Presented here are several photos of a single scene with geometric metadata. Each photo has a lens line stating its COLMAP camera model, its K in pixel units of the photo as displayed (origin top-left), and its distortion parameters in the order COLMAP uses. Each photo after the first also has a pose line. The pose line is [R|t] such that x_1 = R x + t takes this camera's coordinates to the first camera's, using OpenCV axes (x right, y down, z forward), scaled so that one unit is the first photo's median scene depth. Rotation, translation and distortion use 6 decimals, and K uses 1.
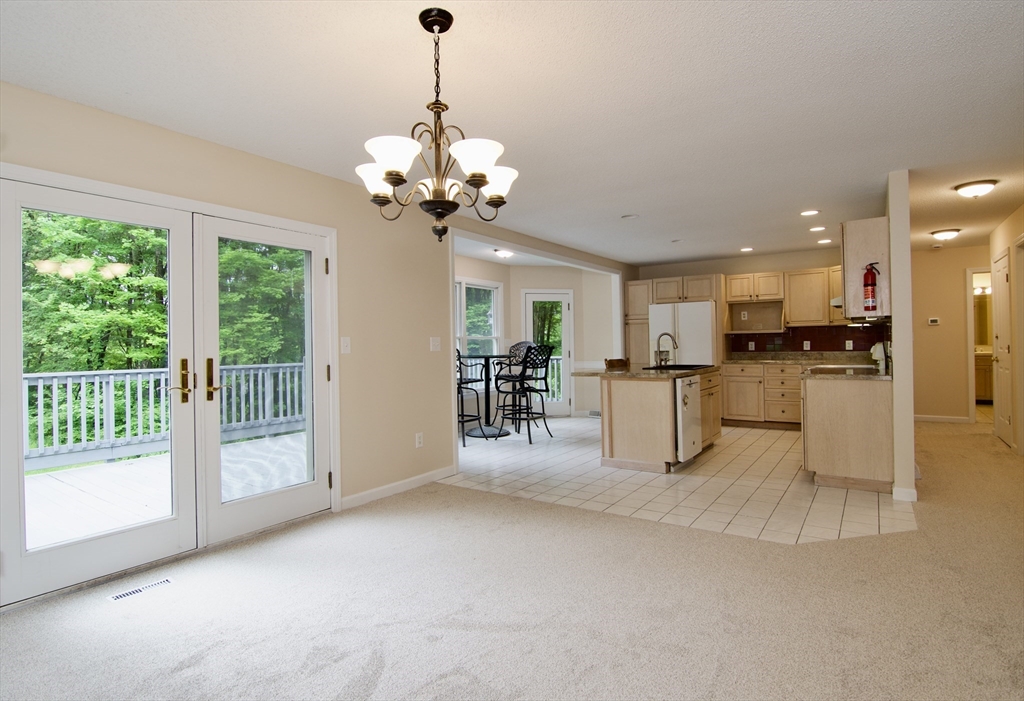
lens RADIAL K [[513.8, 0, 513.1], [0, 513.8, 346.5], [0, 0, 1]] dist [-0.001822, -0.002731]
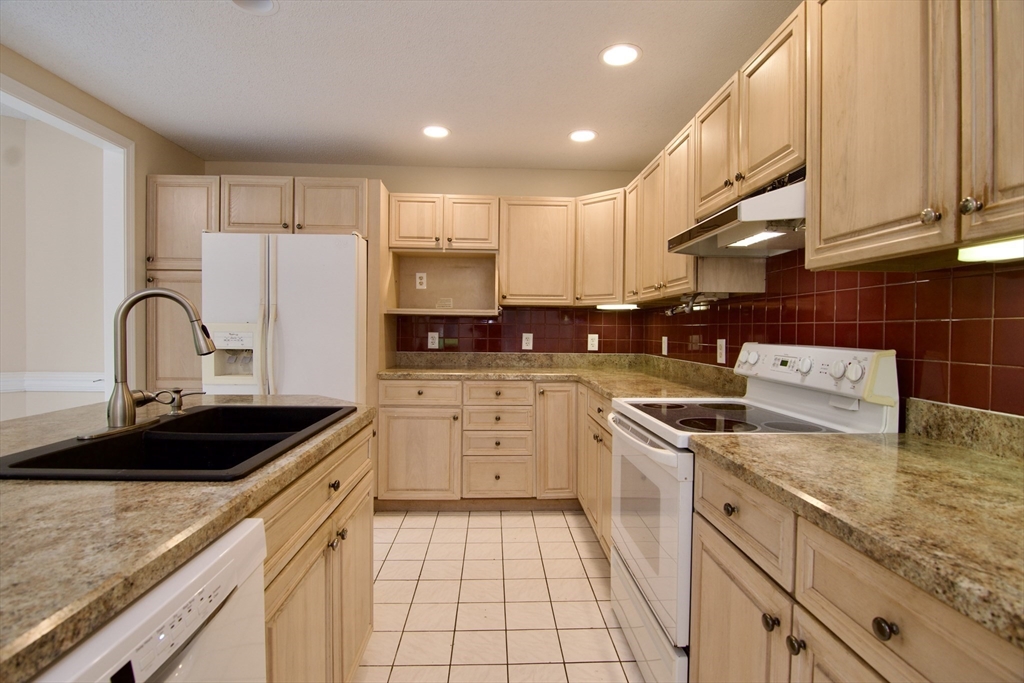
lens RADIAL K [[495.4, 0, 532.3], [0, 495.4, 336.3], [0, 0, 1]] dist [-0.005909, -0.007904]
pose [[0.776912, 0.020314, 0.629281, 0.238852], [-0.020275, 0.999768, -0.007243, -0.003875], [-0.629282, -0.007131, 0.777144, 0.578892]]
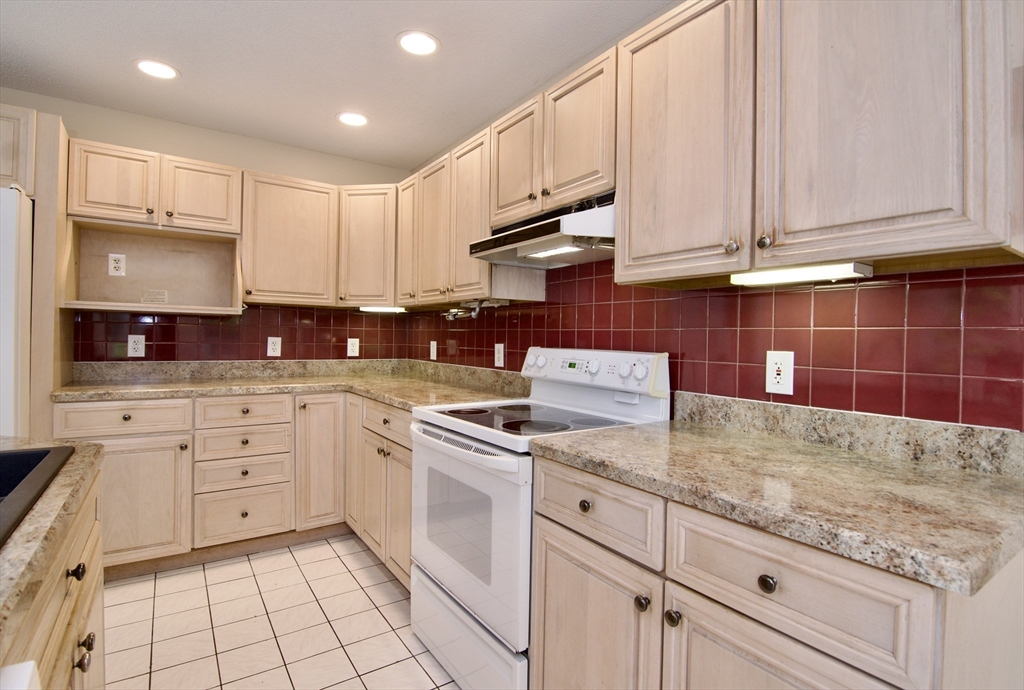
lens RADIAL K [[495.4, 0, 523.5], [0, 495.4, 339.2], [0, 0, 1]] dist [-0.005909, -0.007904]
pose [[0.327256, 0.024230, 0.944625, 0.220189], [-0.015684, 0.999673, -0.020209, -0.003323], [-0.944806, -0.008202, 0.327529, 0.634704]]
